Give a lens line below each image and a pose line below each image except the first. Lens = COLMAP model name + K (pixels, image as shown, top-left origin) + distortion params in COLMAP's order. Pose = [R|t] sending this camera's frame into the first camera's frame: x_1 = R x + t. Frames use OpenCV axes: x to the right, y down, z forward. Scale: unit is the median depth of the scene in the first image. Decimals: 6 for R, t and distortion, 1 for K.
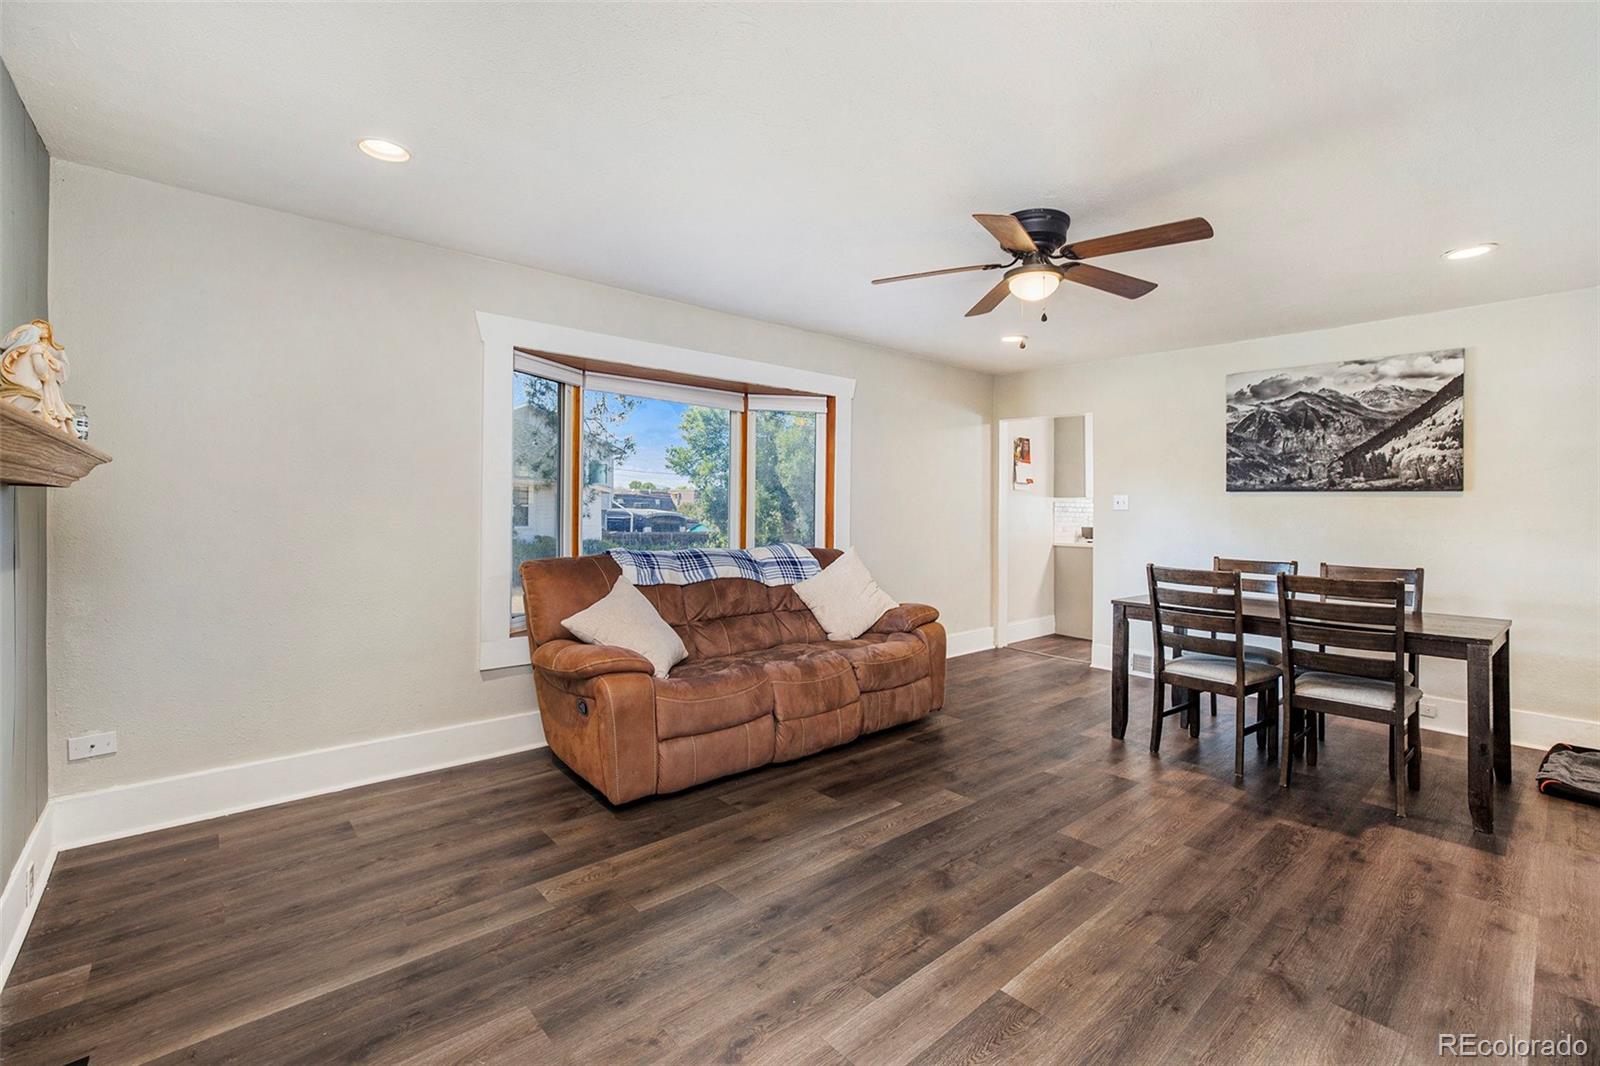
lens RADIAL K [[686.8, 0, 798.8], [0, 686.8, 519.5], [0, 0, 1]] dist [-0.016760, 0.000035]
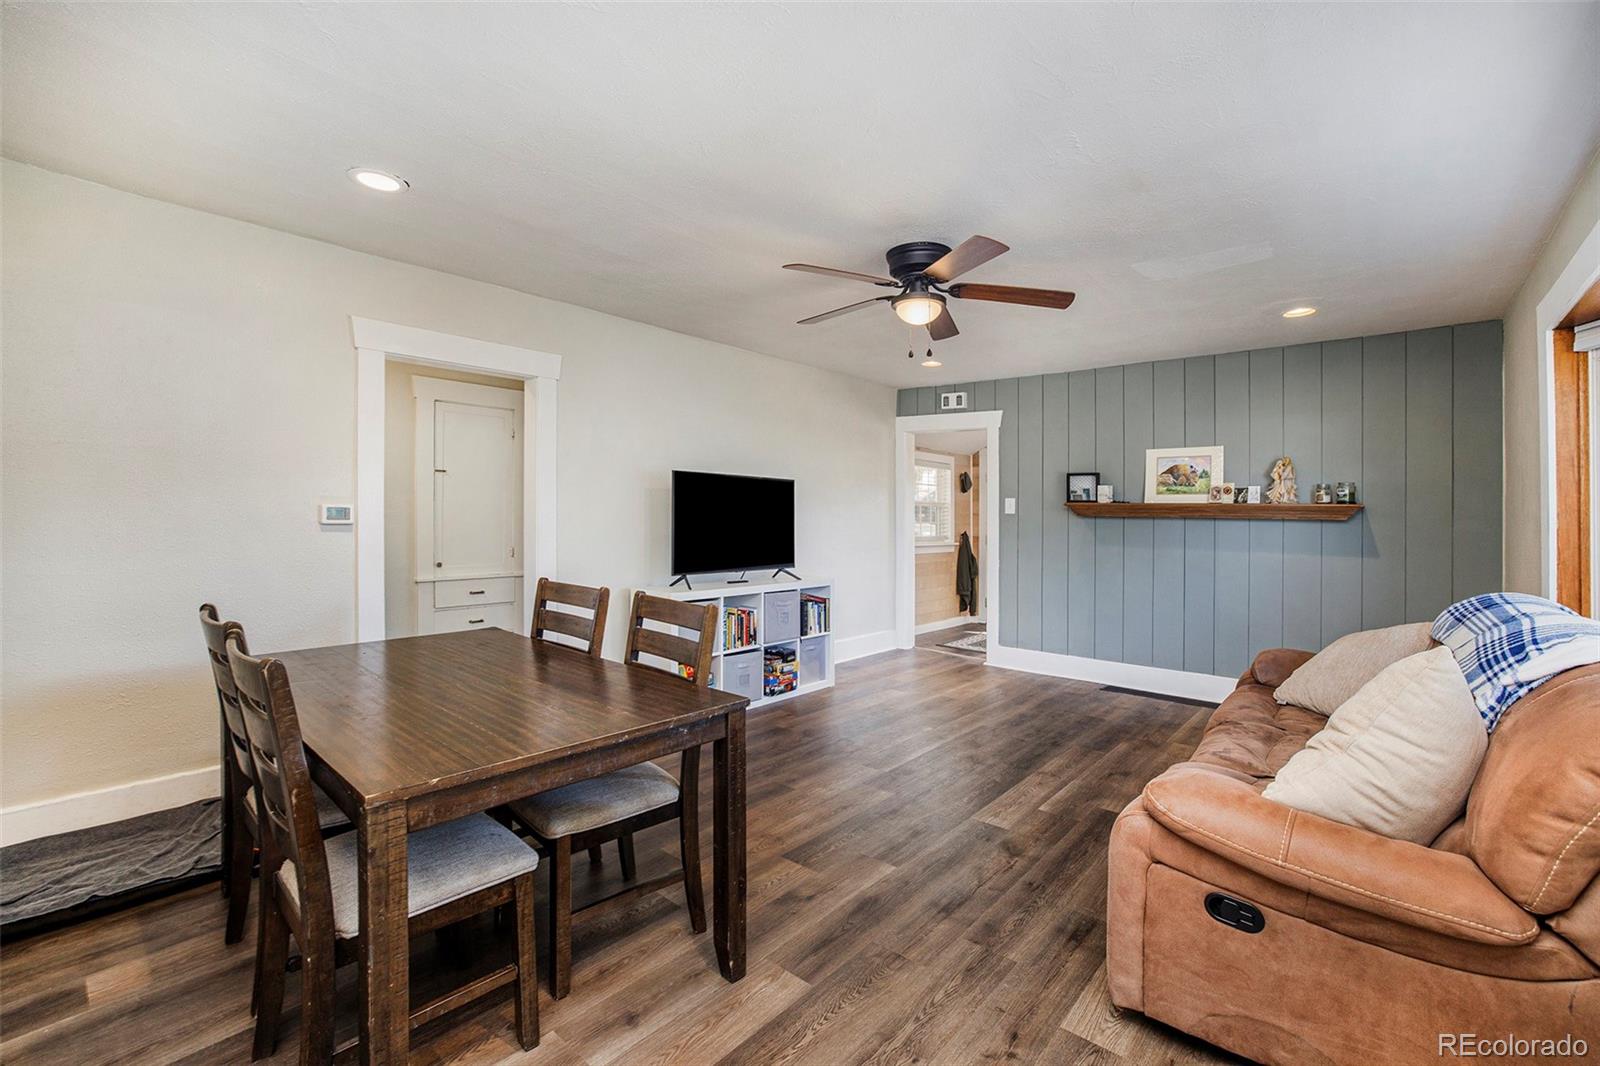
lens RADIAL K [[686.8, 0, 801.2], [0, 686.8, 526.4], [0, 0, 1]] dist [-0.016760, 0.000035]
pose [[-0.991028, -0.013873, -0.132933, 0.670111], [-0.013841, 0.999904, -0.001170, -0.001343], [0.132936, 0.000680, -0.991124, 2.043945]]
